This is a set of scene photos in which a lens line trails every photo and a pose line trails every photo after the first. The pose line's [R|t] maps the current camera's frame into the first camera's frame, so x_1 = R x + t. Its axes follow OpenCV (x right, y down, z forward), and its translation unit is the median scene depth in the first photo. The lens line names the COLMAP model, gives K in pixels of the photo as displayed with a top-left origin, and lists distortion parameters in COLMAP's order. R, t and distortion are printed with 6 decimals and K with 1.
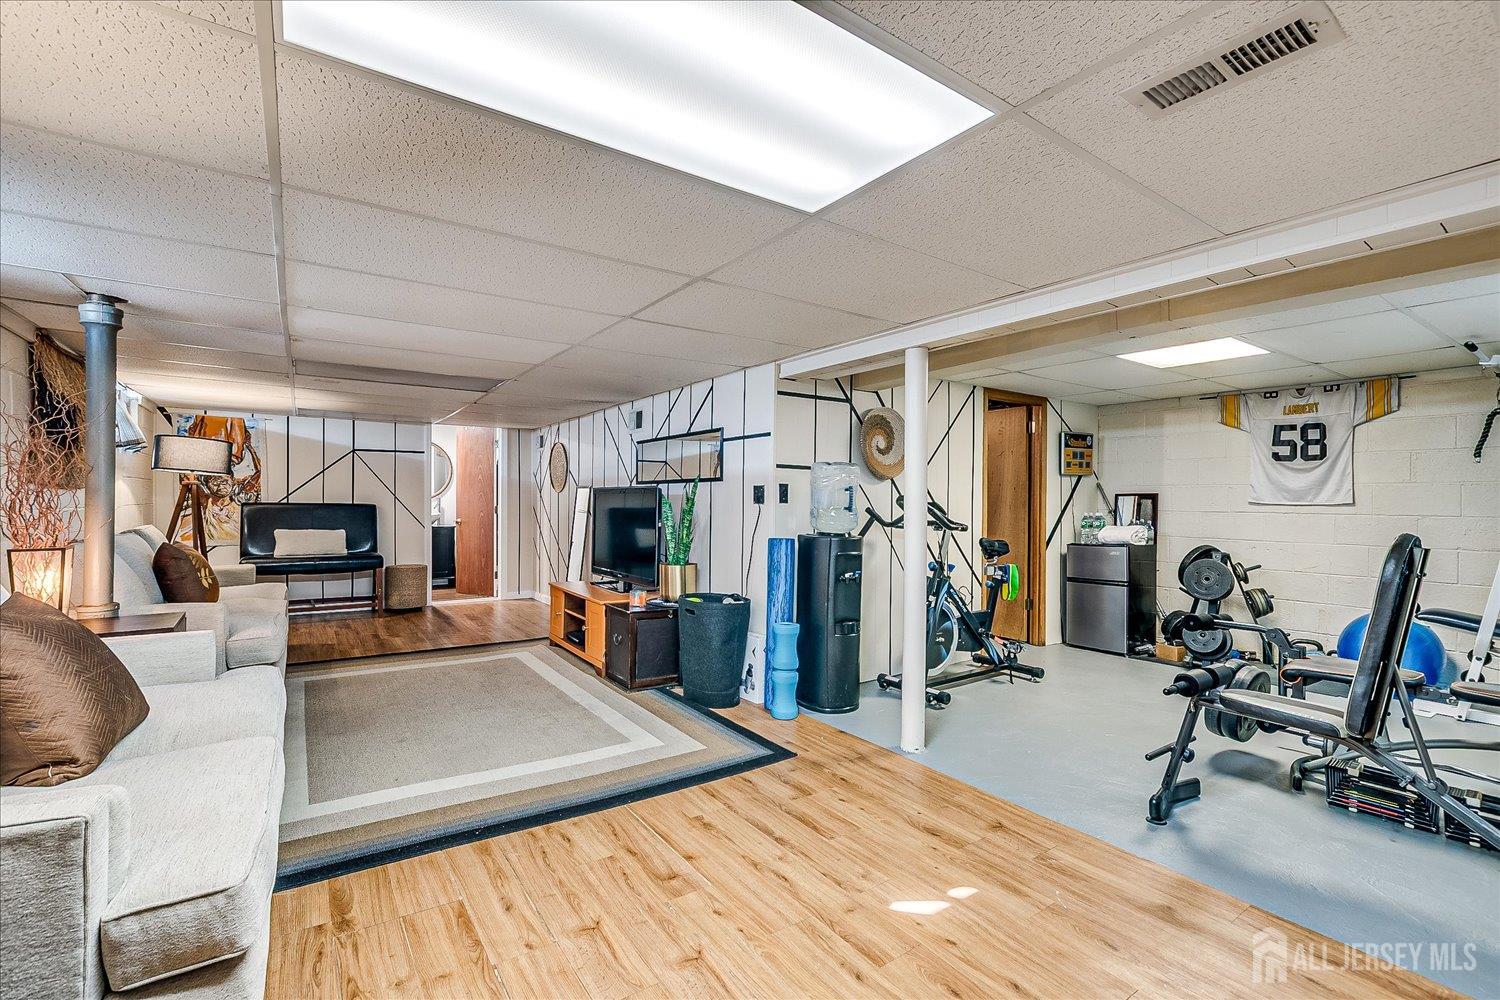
lens RADIAL K [[658.8, 0, 747.0], [0, 658.8, 498.0], [0, 0, 1]] dist [-0.025791, 0.001849]
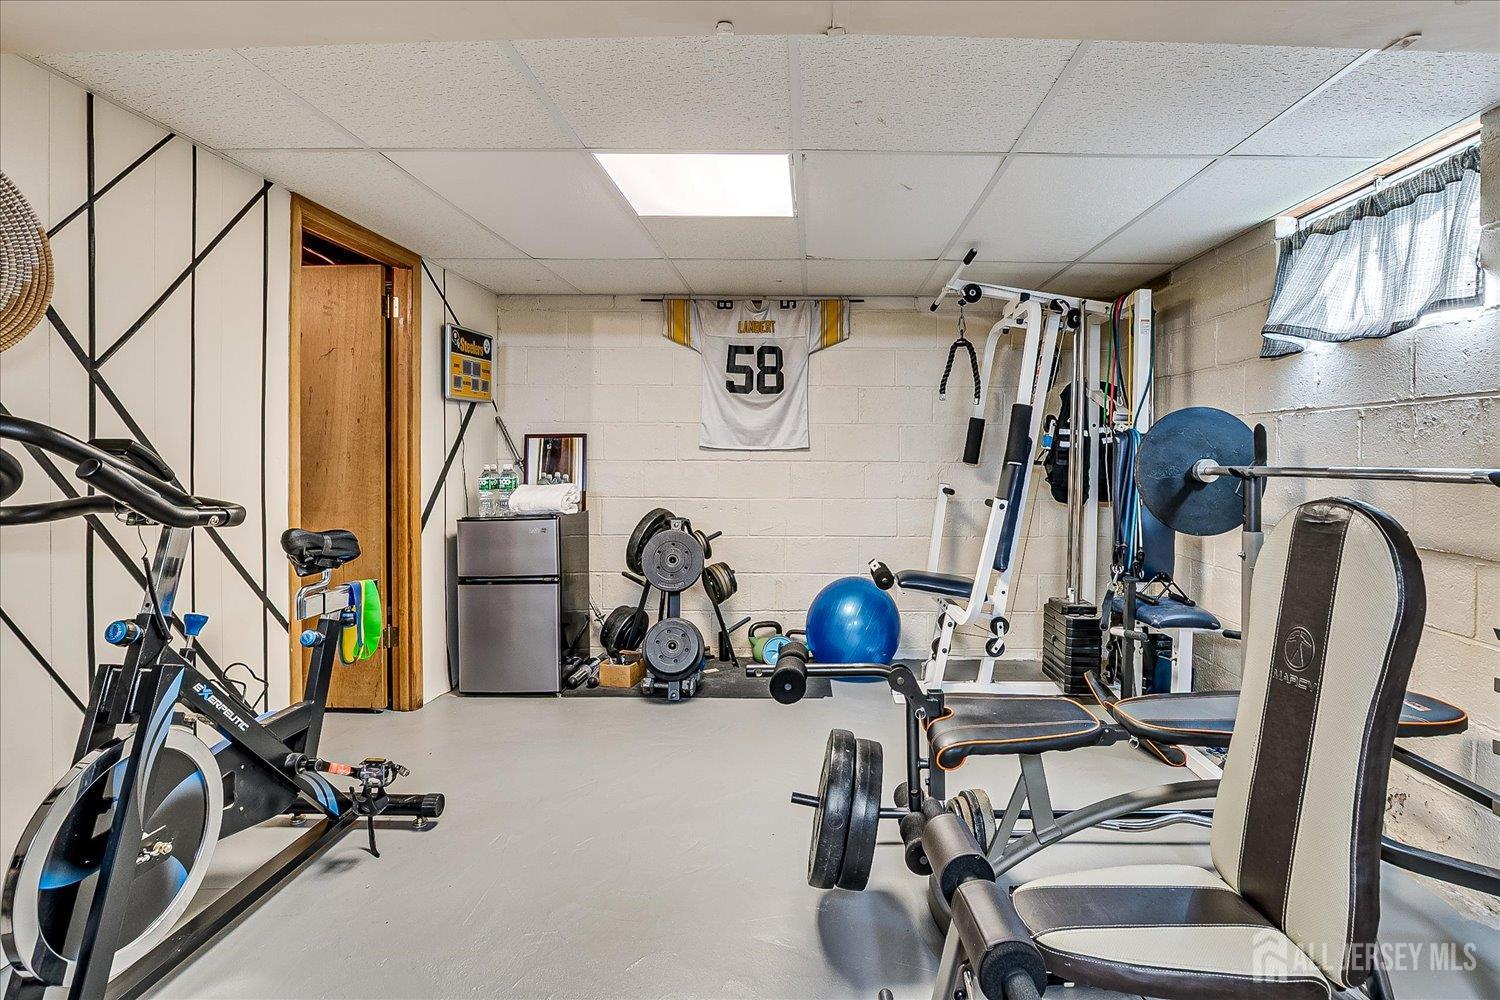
lens RADIAL K [[658.8, 0, 742.9], [0, 658.8, 461.5], [0, 0, 1]] dist [-0.025791, 0.001849]
pose [[0.578162, -0.013252, 0.815814, 0.187807], [-0.001608, 0.999848, 0.017382, 0.010343], [-0.815921, -0.011361, 0.578052, 0.526771]]
